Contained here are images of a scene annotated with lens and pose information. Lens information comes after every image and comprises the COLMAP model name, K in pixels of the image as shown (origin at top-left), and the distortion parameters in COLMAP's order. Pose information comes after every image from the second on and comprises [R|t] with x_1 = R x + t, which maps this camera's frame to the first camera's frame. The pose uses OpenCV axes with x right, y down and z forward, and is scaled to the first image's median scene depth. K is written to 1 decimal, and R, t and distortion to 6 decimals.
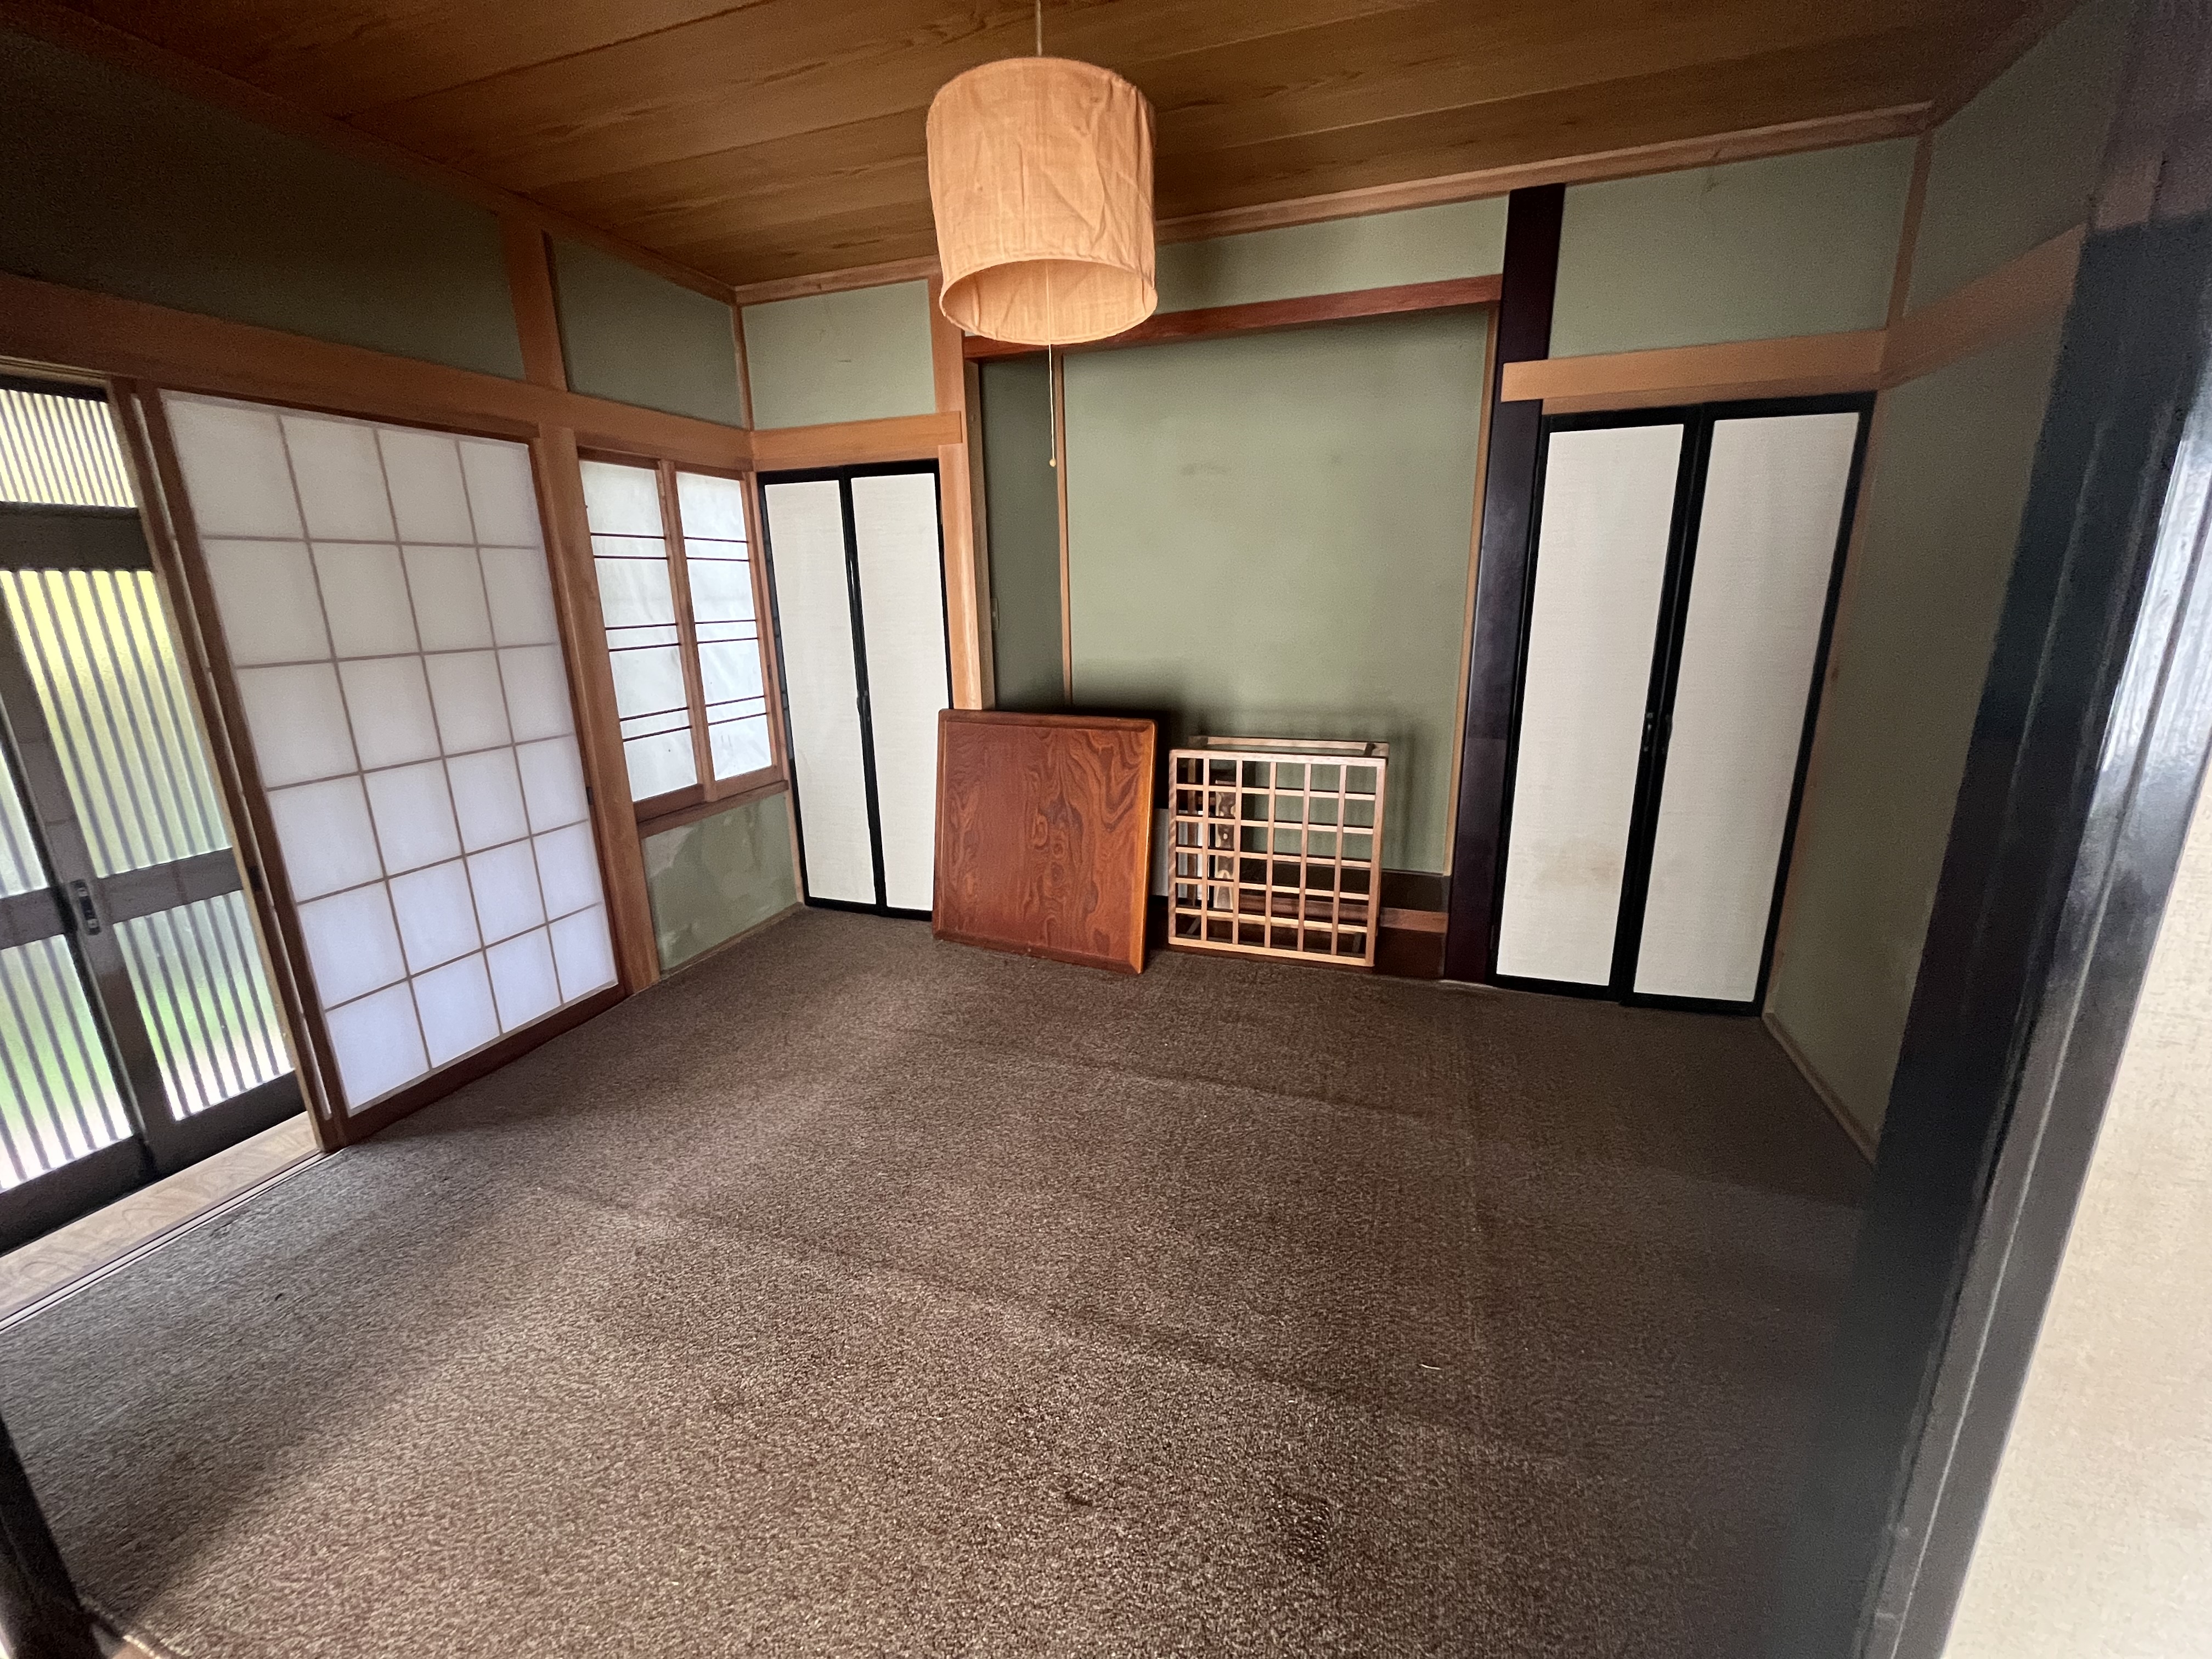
lens RADIAL K [[891.0, 0, 1098.4], [0, 891.0, 824.7], [0, 0, 1]] dist [-0.004253, -0.000179]
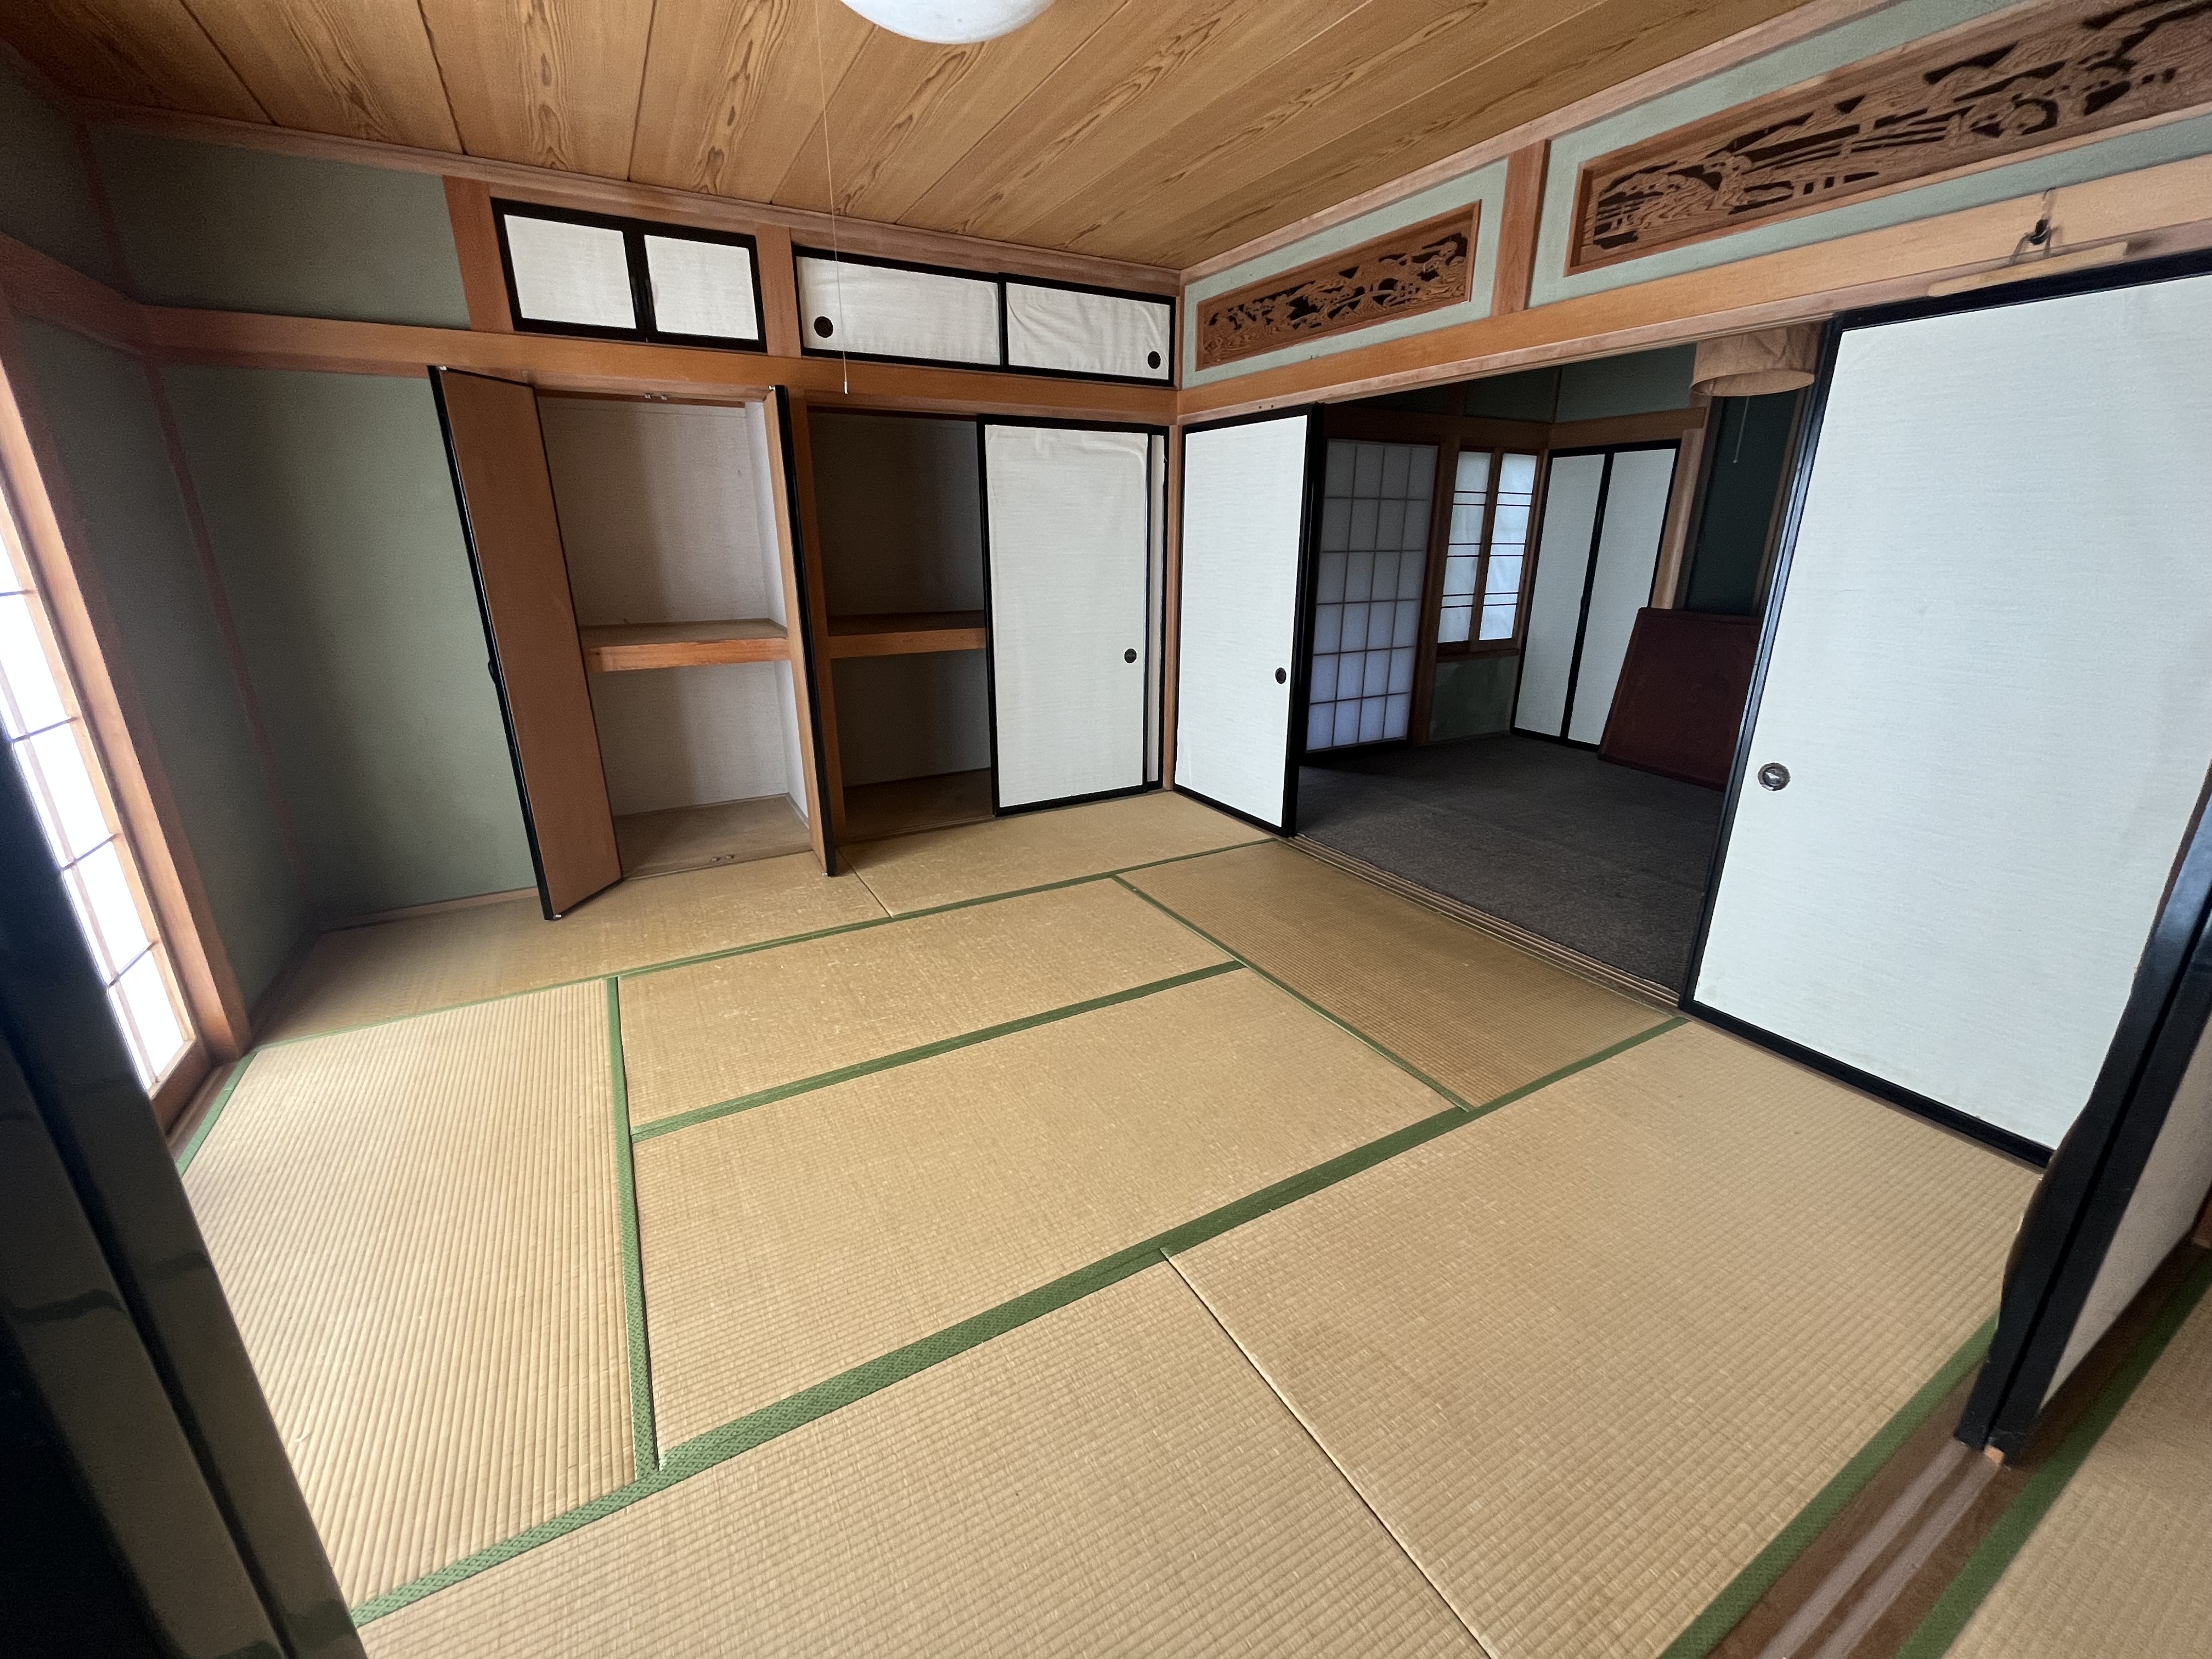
lens RADIAL K [[891.0, 0, 1102.9], [0, 891.0, 823.0], [0, 0, 1]] dist [-0.004253, -0.000179]
pose [[0.752294, 0.223957, -0.619594, 0.157000], [-0.184730, 0.974429, 0.127921, 0.208343], [0.632399, 0.018223, 0.774429, -0.757866]]
